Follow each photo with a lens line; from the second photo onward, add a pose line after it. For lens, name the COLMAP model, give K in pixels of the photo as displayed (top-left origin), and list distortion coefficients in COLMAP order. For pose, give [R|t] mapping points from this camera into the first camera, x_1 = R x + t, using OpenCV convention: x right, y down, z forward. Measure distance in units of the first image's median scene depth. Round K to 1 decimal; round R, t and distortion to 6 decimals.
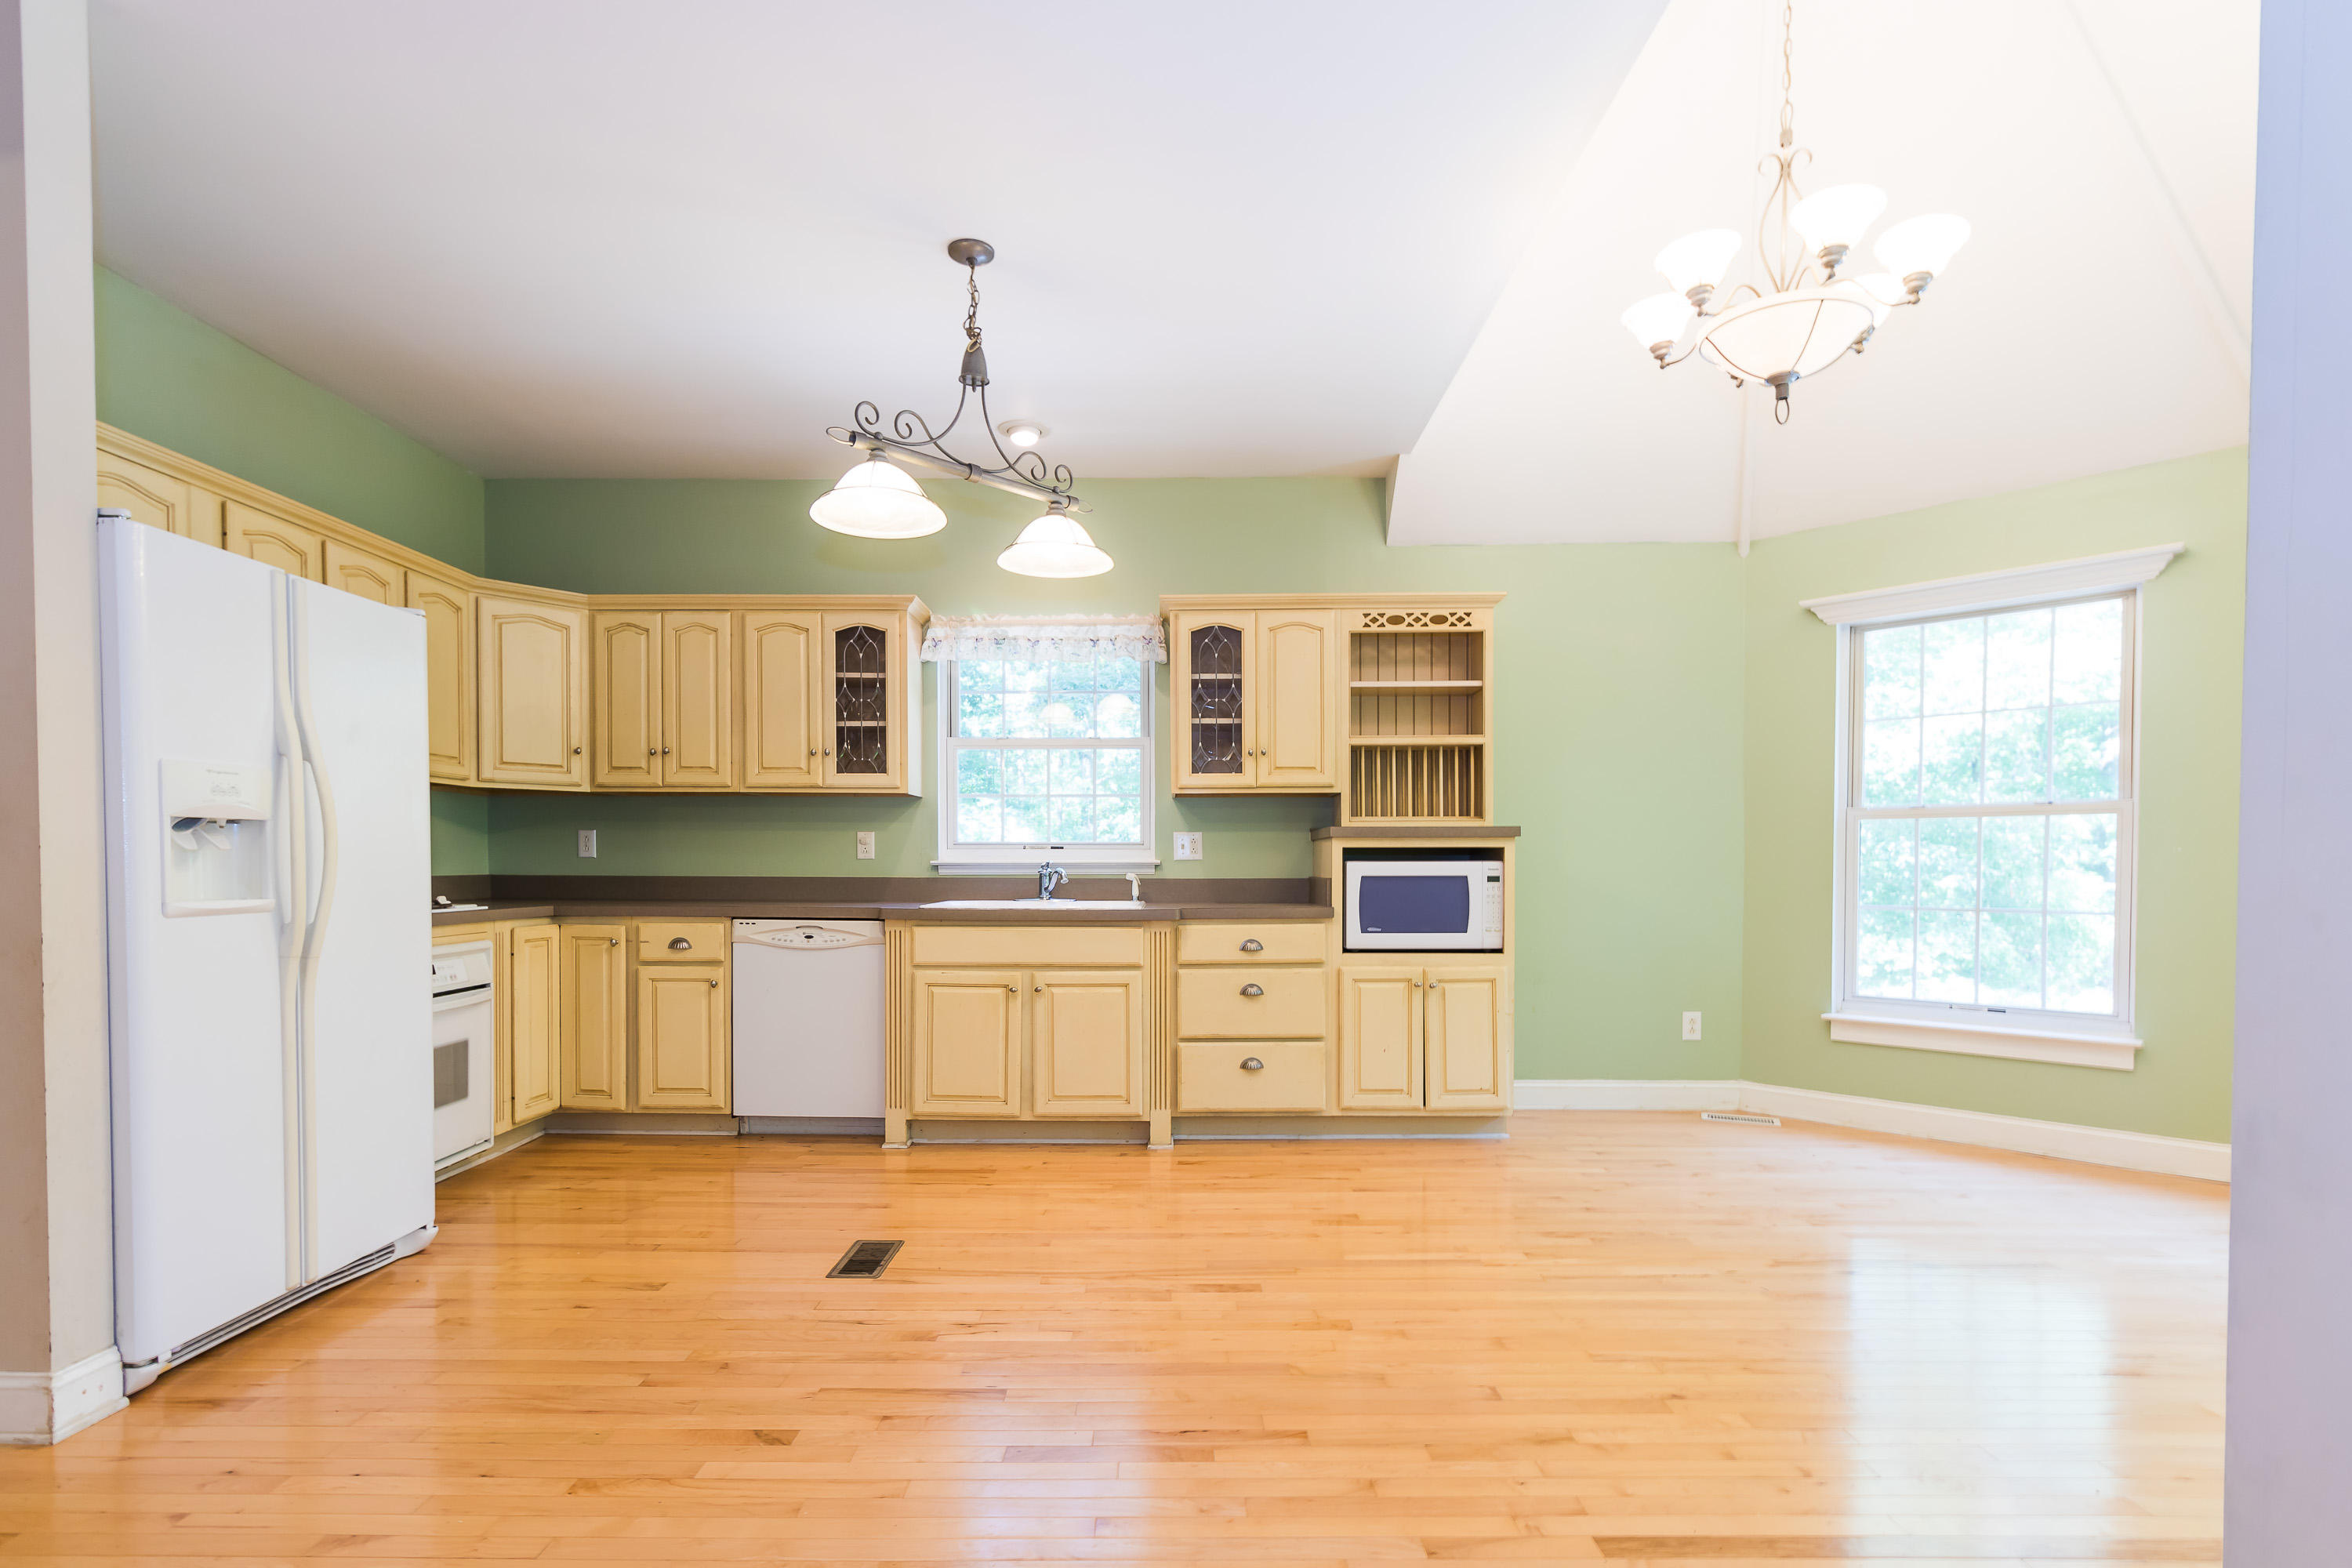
lens RADIAL K [[1128.9, 0, 1174.8], [0, 1128.9, 890.1], [0, 0, 1]] dist [0.001148, 0.001818]
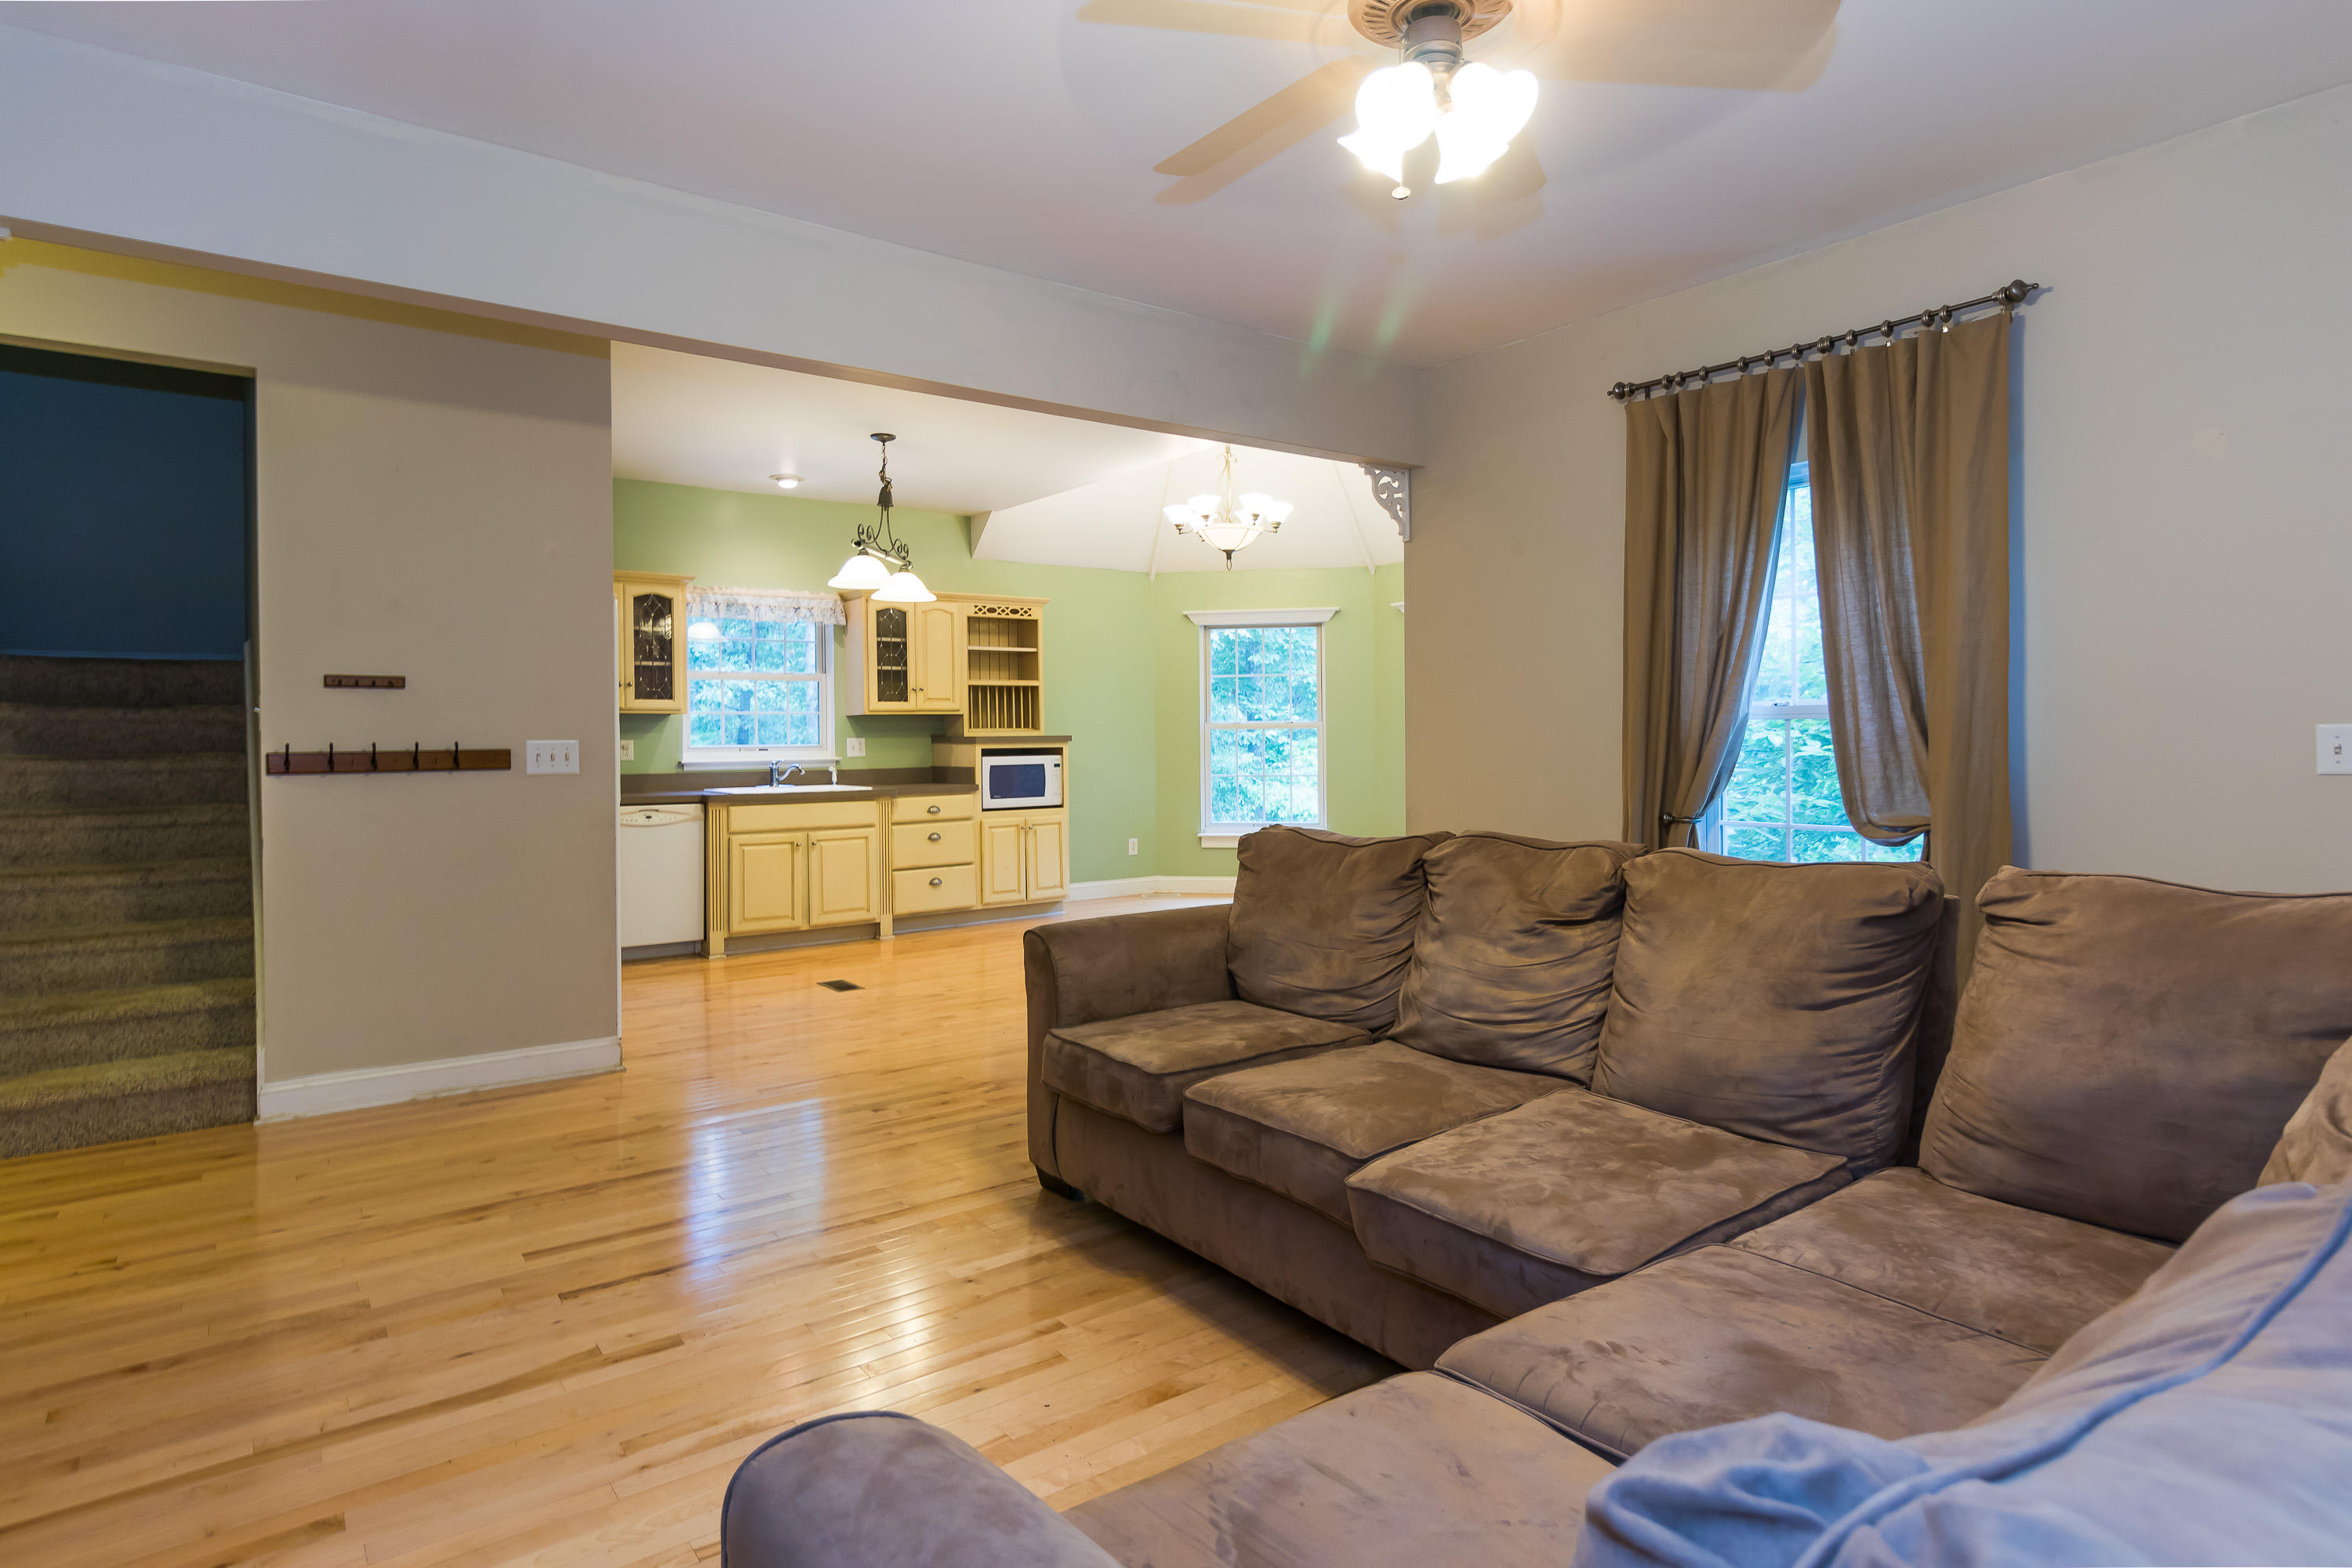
lens RADIAL K [[1291.4, 0, 1162.8], [0, 1291.4, 748.8], [0, 0, 1]] dist [-0.000717, -0.000069]
pose [[0.792436, -0.014875, 0.609774, -0.809269], [0.024201, 0.999682, -0.007064, -0.017510], [-0.609475, 0.020355, 0.792544, -0.689234]]
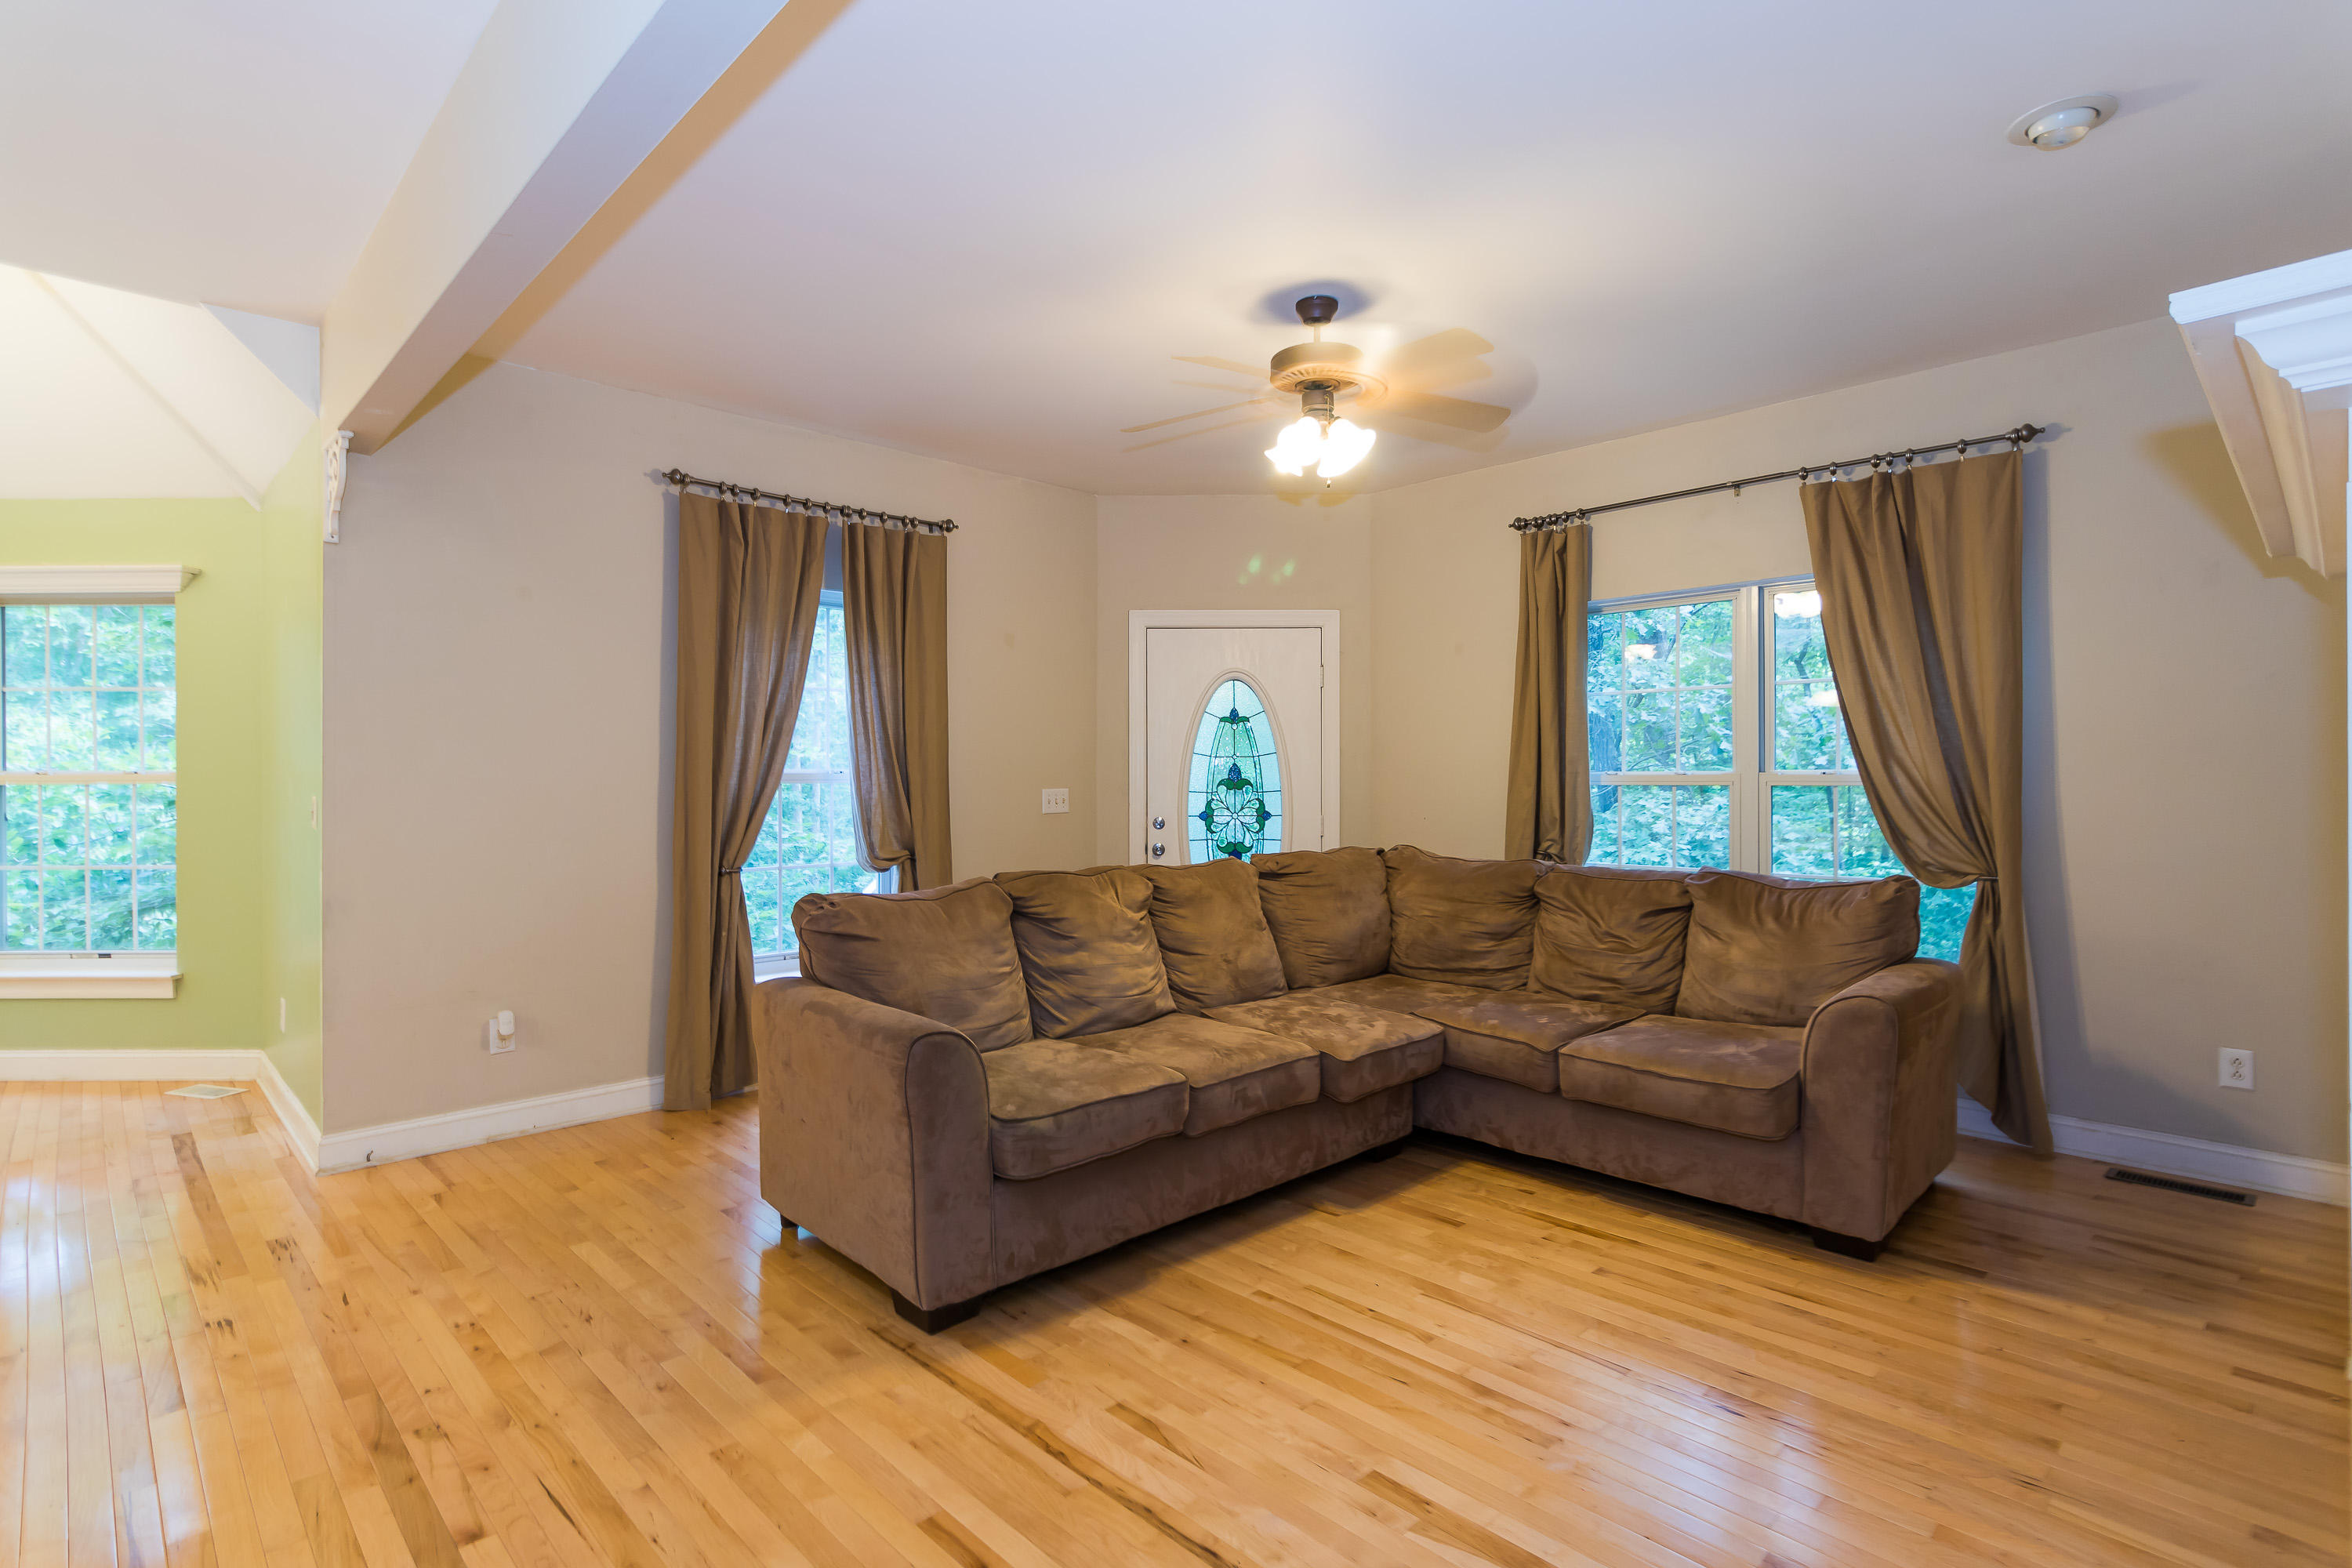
lens RADIAL K [[1155.8, 0, 1176.0], [0, 1155.8, 784.0], [0, 0, 1]] dist [0.002895, 0.000742]
pose [[-0.698605, -0.002309, 0.715504, -0.906665], [0.019234, 0.999573, 0.022006, -0.055562], [-0.715249, 0.029136, -0.698262, 0.363503]]
